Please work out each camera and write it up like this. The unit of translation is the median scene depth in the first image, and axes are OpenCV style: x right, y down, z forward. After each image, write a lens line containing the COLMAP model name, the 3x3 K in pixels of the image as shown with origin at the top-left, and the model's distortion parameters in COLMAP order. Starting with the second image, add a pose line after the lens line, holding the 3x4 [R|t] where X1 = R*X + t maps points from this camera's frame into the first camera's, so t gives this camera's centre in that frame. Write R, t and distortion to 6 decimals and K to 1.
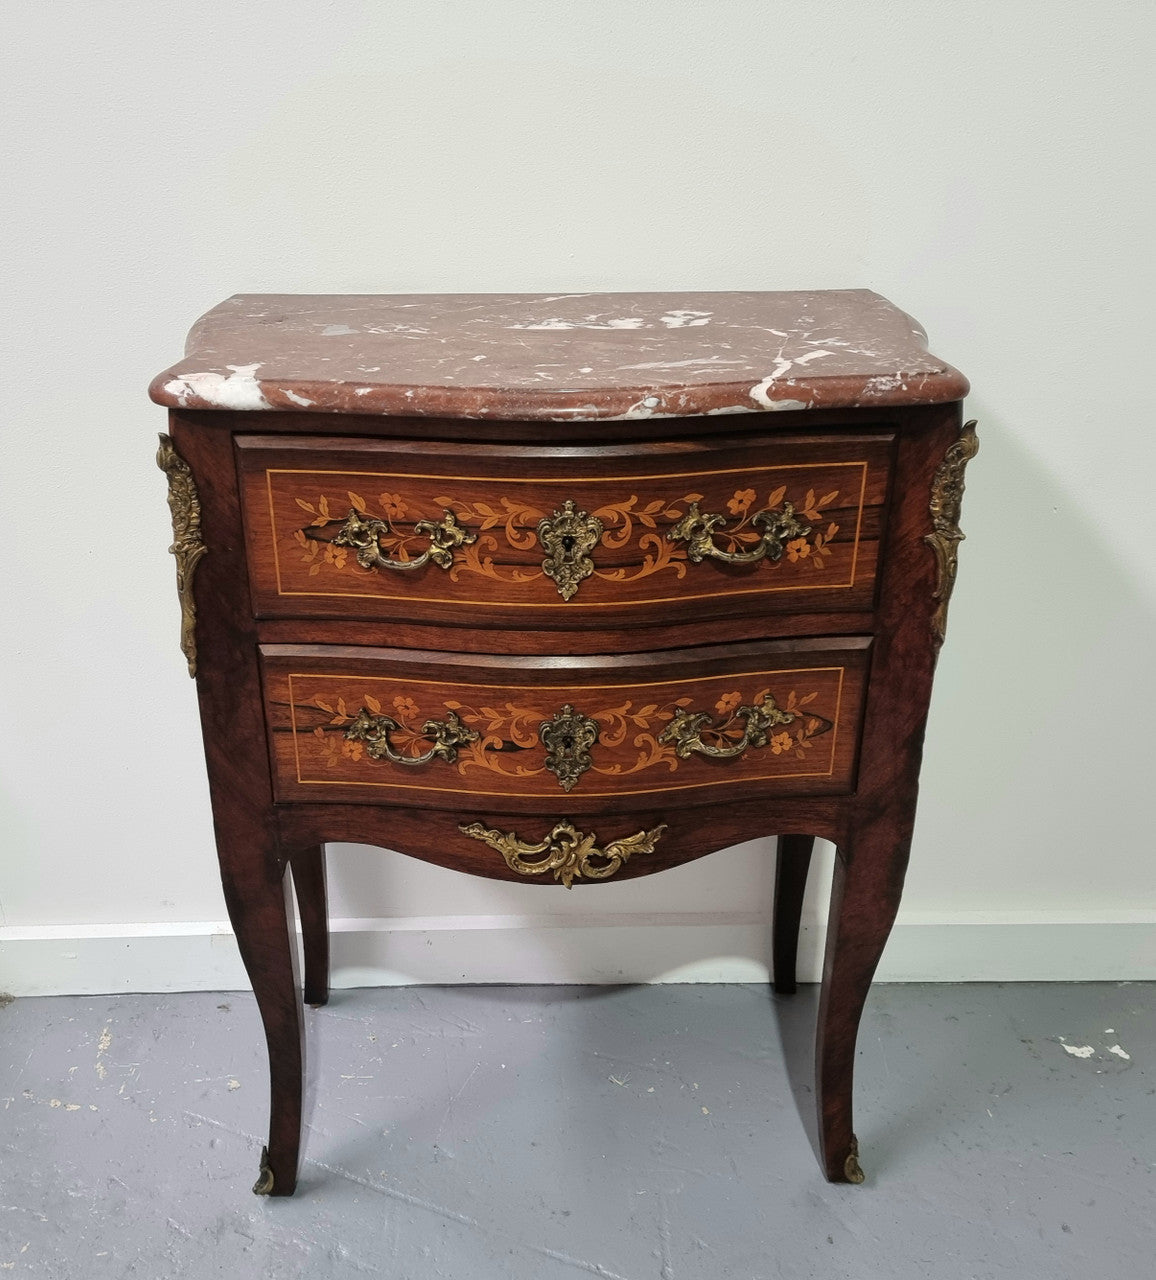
lens RADIAL K [[1312.5, 0, 520.1], [0, 1312.5, 710.7], [0, 0, 1]] dist [0.072028, 0.000000]
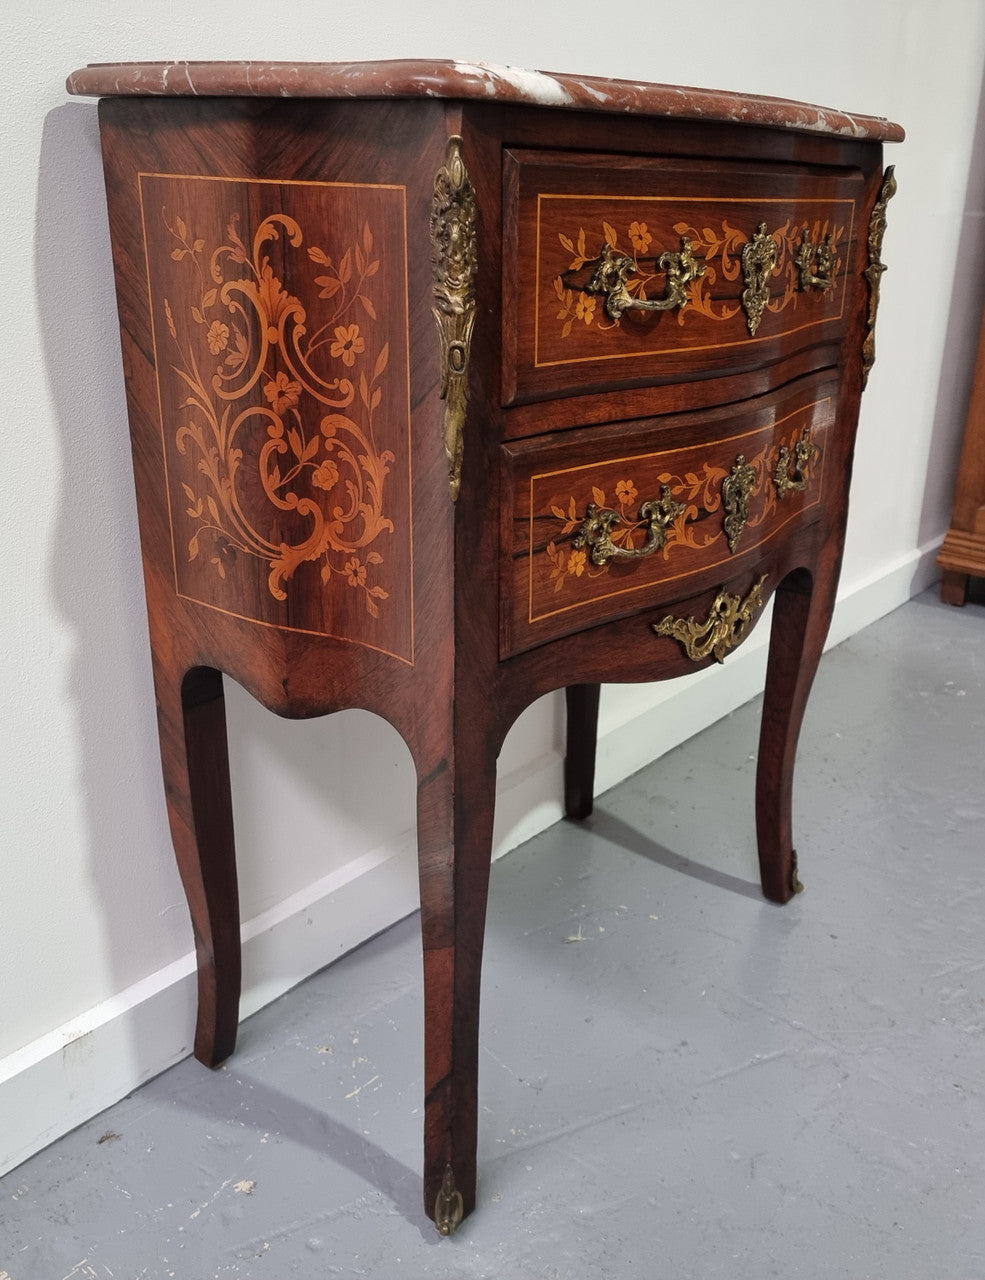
lens RADIAL K [[1186.8, 0, 568.3], [0, 1186.8, 640.6], [0, 0, 1]] dist [0.051040, 0.000000]
pose [[0.609968, -0.259335, 0.748788, -0.771341], [0.331247, 0.941859, 0.056367, 0.034881], [-0.719871, 0.213652, 0.660408, 0.555567]]
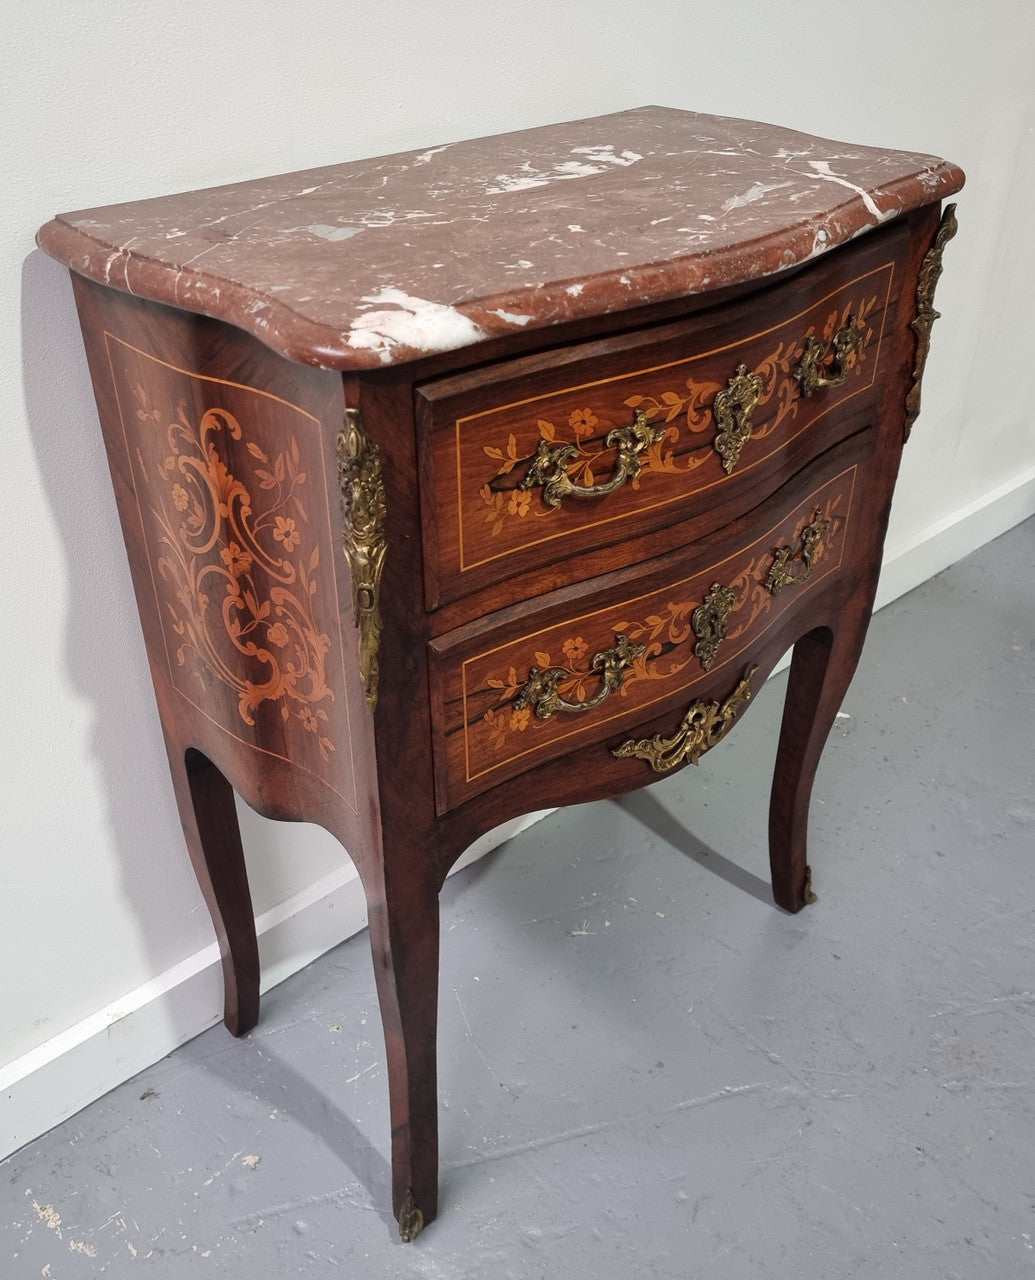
lens RADIAL K [[1196.7, 0, 482.2], [0, 1196.7, 658.9], [0, 0, 1]] dist [0.059529, 0.000000]
pose [[0.756135, -0.367453, 0.541514, -0.599372], [0.309475, 0.929883, 0.198855, -0.183648], [-0.576615, 0.017224, 0.816835, 0.408054]]
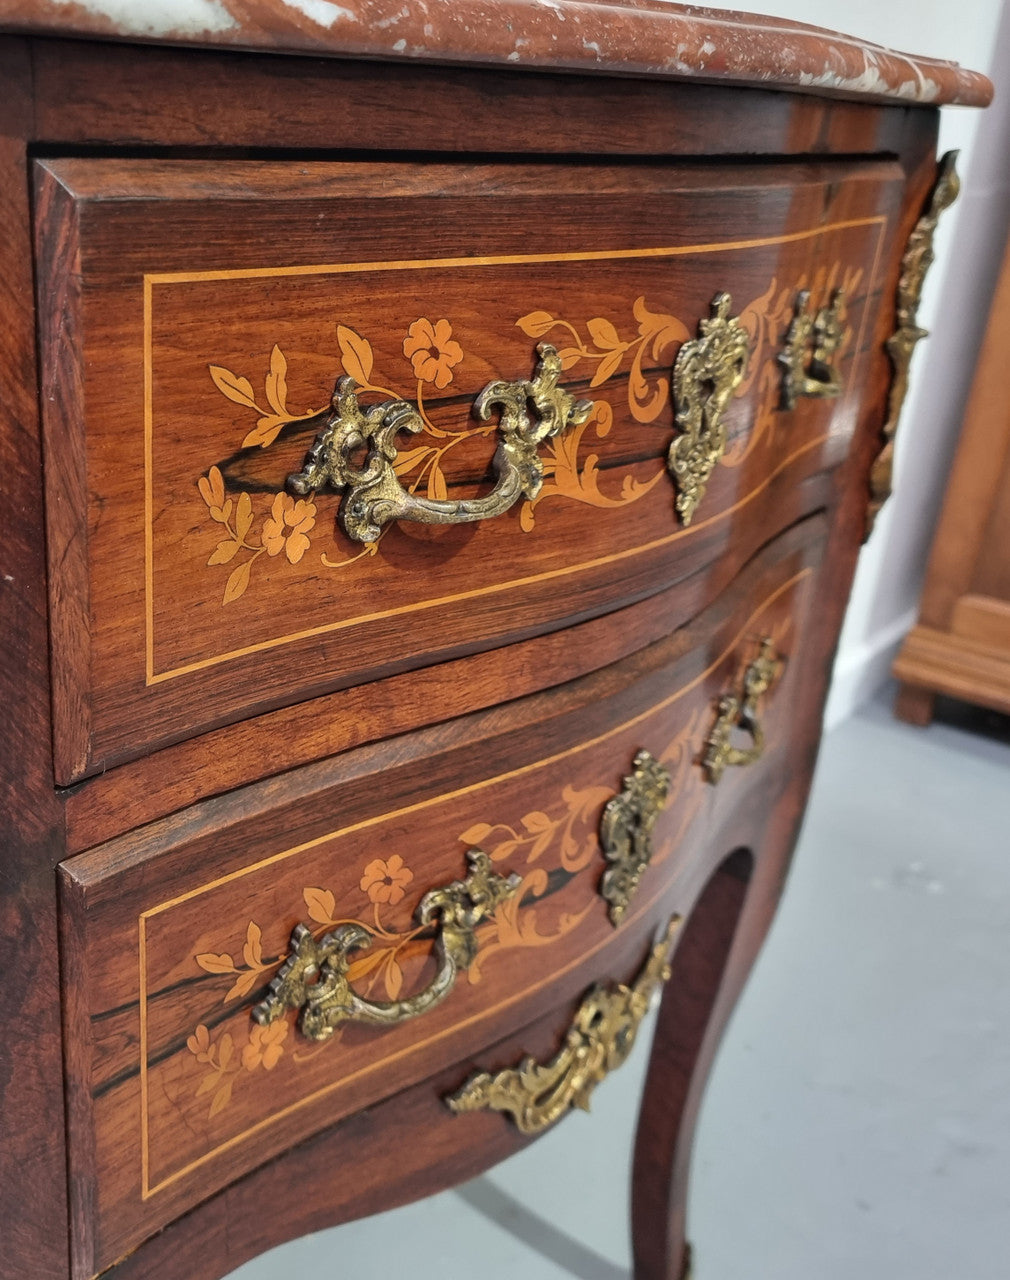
lens RADIAL K [[1252.7, 0, 242.1], [0, 1252.7, 616.3], [0, 0, 1]] dist [0.025652, 0.000000]
pose [[0.716389, -0.228705, 0.659152, -0.372261], [0.288583, 0.957276, 0.018502, -0.105511], [-0.635222, 0.176966, 0.751782, 0.767828]]
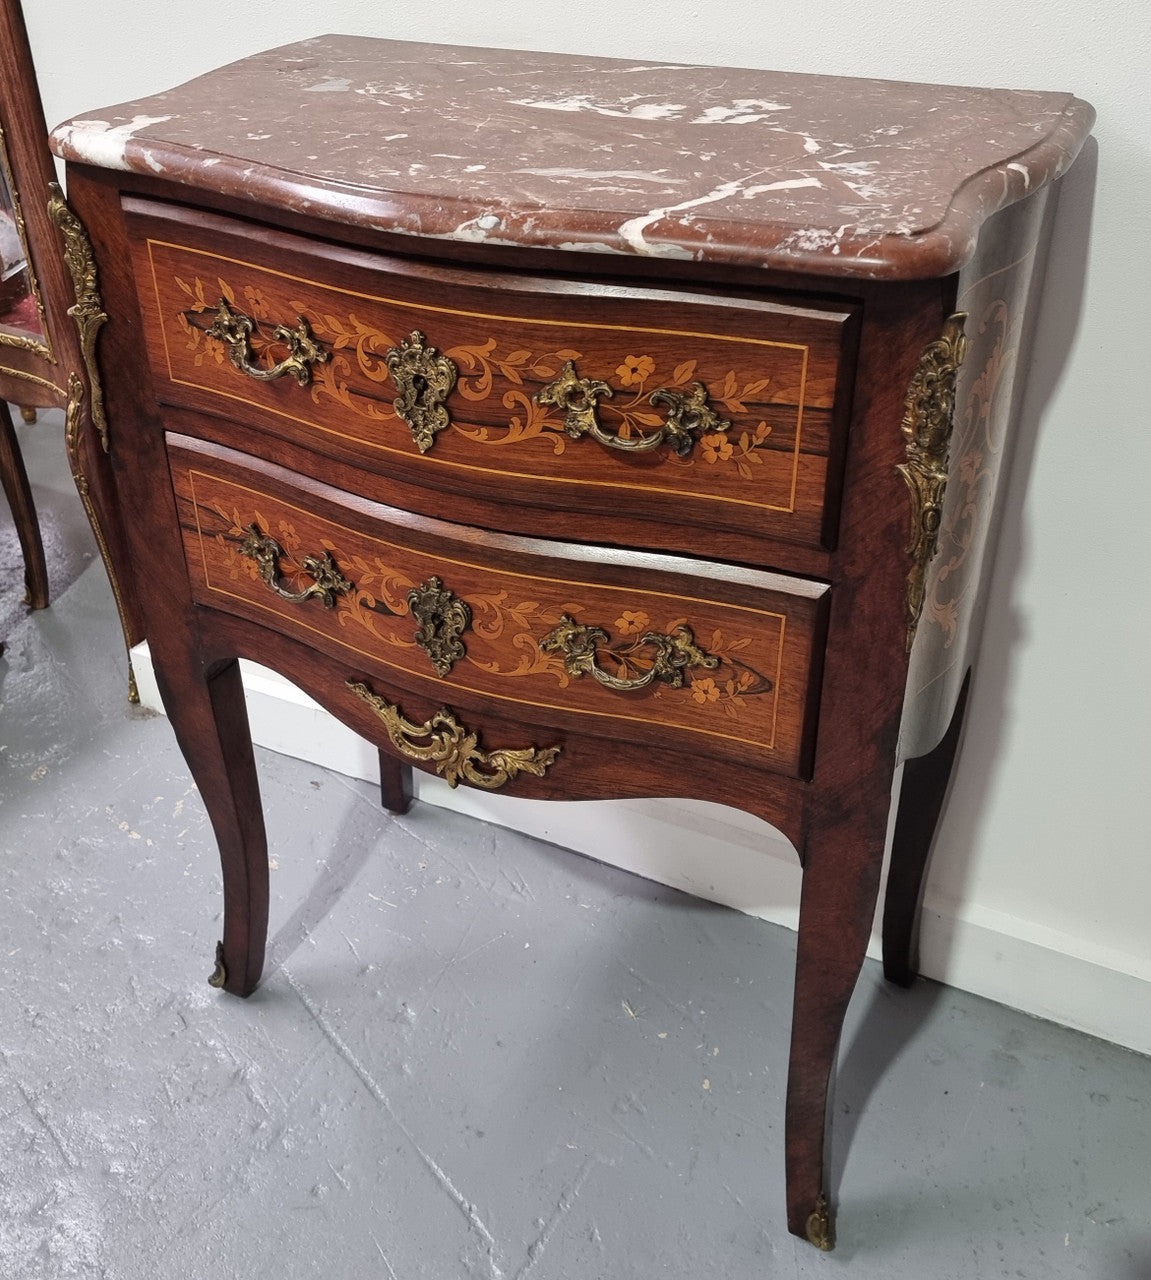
lens RADIAL K [[1353.6, 0, 522.4], [0, 1353.6, 579.2], [0, 0, 1]] dist [0.064231, 0.000000]
pose [[0.880976, 0.238992, -0.408368, 0.445975], [-0.204961, 0.970640, 0.125892, -0.125213], [0.426465, -0.027209, 0.904095, 0.268358]]
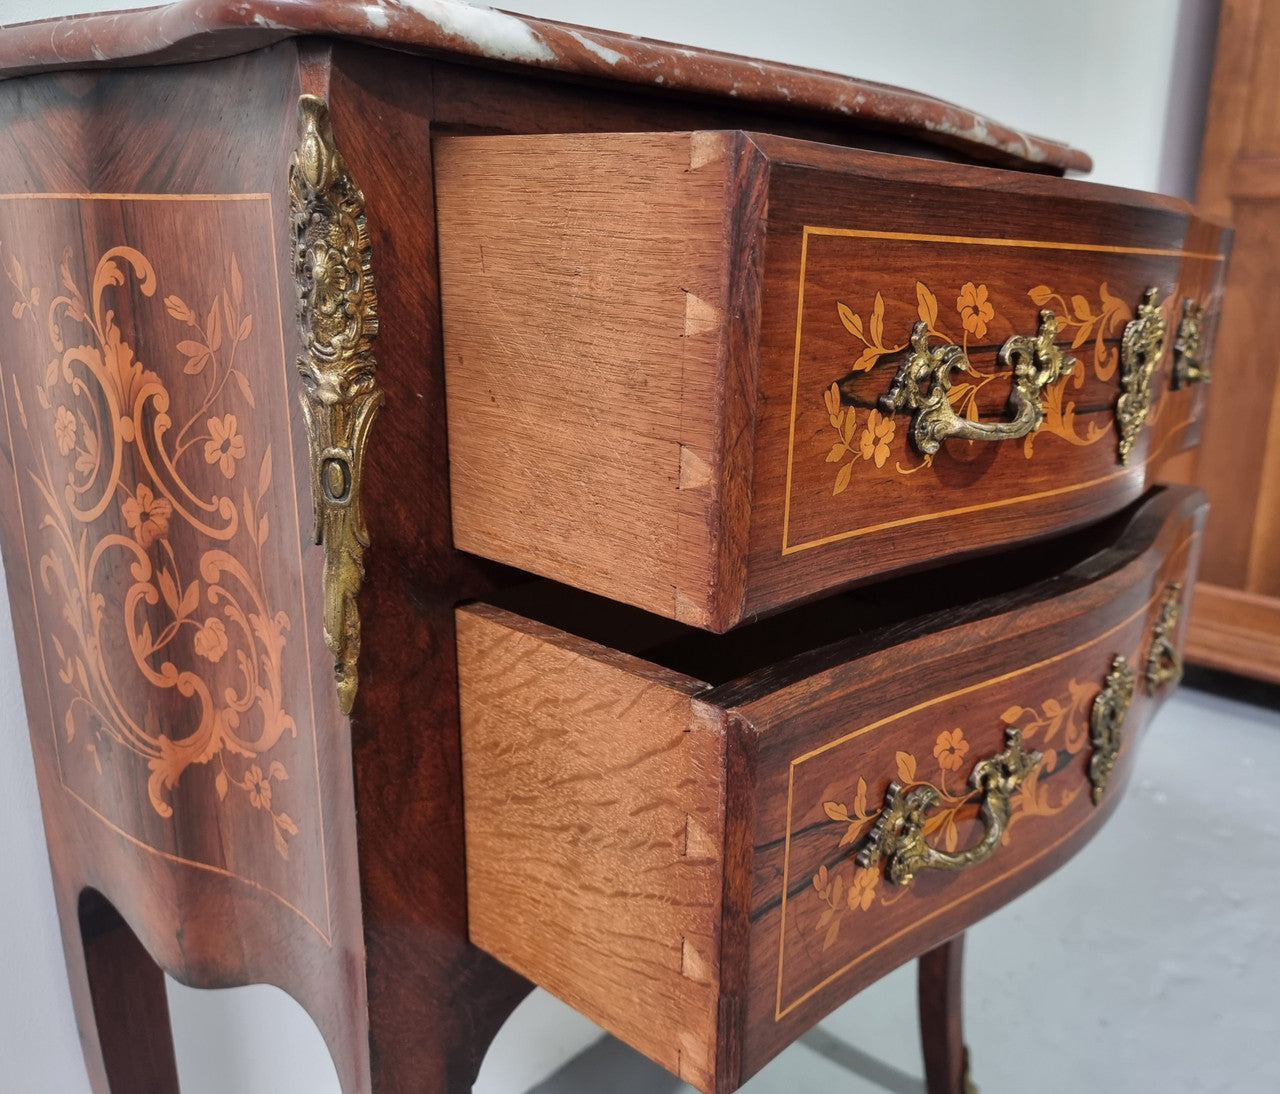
lens RADIAL K [[1061.6, 0, 740.8], [0, 1061.6, 542.1], [0, 0, 1]] dist [0.072295, -0.047212]
pose [[0.626874, -0.172640, 0.759753, -0.449747], [0.302569, 0.952549, -0.033201, -0.086743], [-0.717970, 0.250691, 0.649364, 0.811830]]
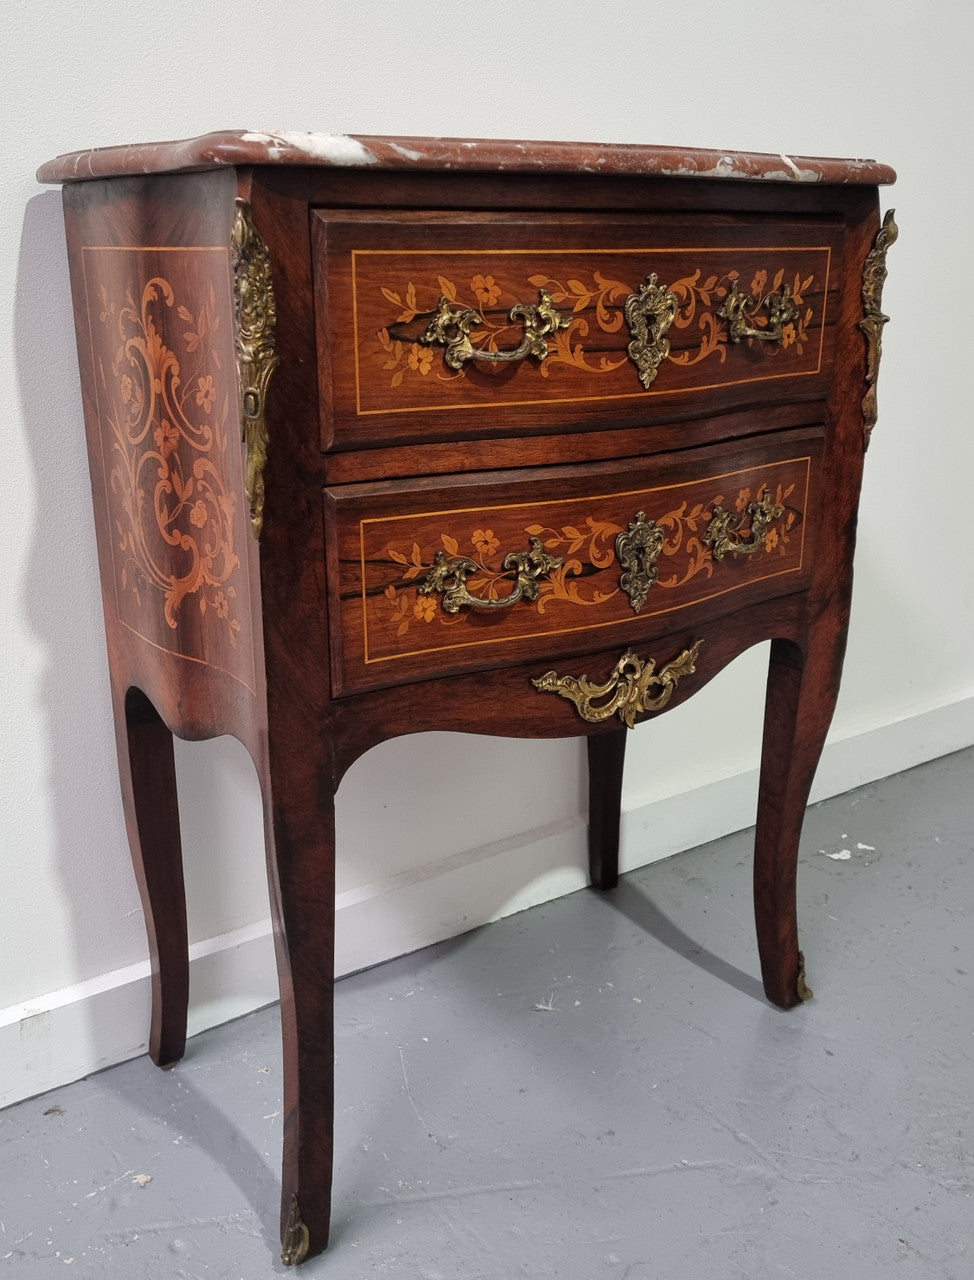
lens RADIAL K [[1203.6, 0, 461.8], [0, 1203.6, 649.2], [0, 0, 1]] dist [0.058714, 0.000000]
pose [[0.831603, -0.169865, 0.528756, -0.567445], [0.252709, 0.963541, -0.087908, 0.140374], [-0.494545, 0.206726, 0.844209, 0.364150]]
